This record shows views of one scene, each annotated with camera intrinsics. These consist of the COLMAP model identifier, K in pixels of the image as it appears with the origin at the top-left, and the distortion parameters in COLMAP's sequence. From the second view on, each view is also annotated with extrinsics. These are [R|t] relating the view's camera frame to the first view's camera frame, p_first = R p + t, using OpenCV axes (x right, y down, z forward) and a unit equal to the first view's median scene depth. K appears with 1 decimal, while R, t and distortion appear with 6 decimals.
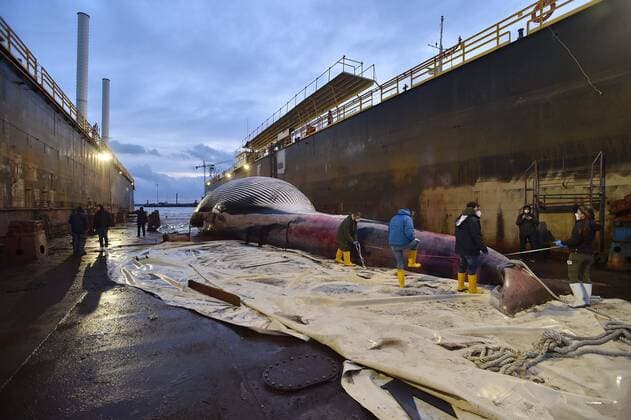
lens RADIAL K [[305.4, 0, 315.5], [0, 305.4, 210.0], [0, 0, 1]] dist [-0.062631, 0.020052]
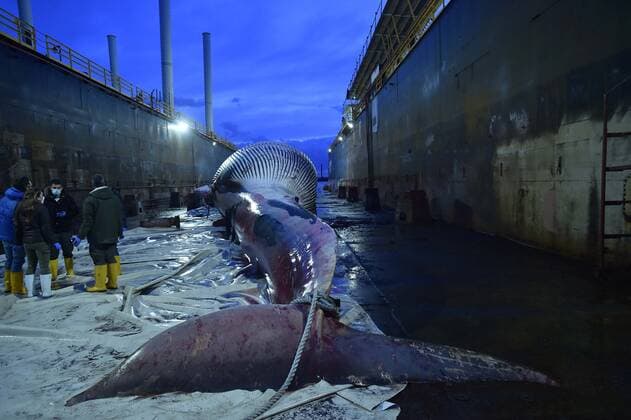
lens RADIAL K [[418.2, 0, 315.5], [0, 418.2, 210.0], [0, 0, 1]] dist [0.002473, 0.005483]
pose [[0.893745, 0.008699, -0.448491, 0.411891], [0.019805, 0.998072, 0.058825, -0.001233], [0.448138, -0.061457, 0.891849, 0.157887]]
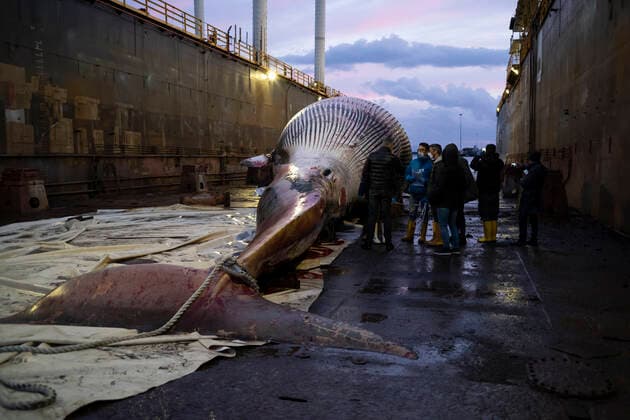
lens RADIAL K [[631.7, 0, 315.0], [0, 631.7, 210.0], [0, 0, 1]] dist [-0.004586, -0.009222]
pose [[0.737740, 0.058985, -0.672503, 0.606051], [-0.010008, 0.997022, 0.076470, 0.006321], [0.675011, -0.049684, 0.736133, 0.138967]]
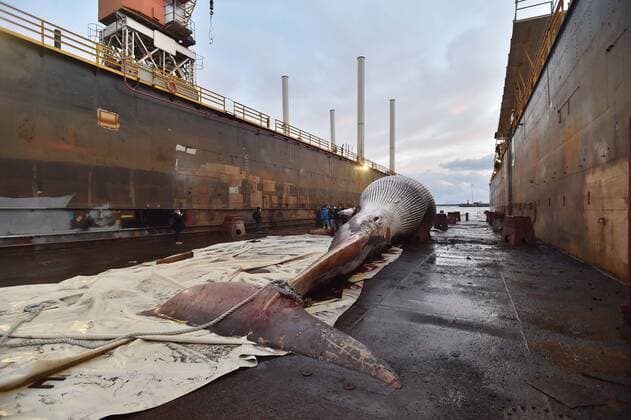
lens RADIAL K [[305.4, 0, 315.5], [0, 305.4, 210.0], [0, 0, 1]] dist [-0.062631, 0.020052]
pose [[0.547749, 0.003300, -0.836636, 0.550382], [-0.005347, 0.999986, 0.000444, 0.001604], [0.836625, 0.004230, 0.547759, 0.270876]]
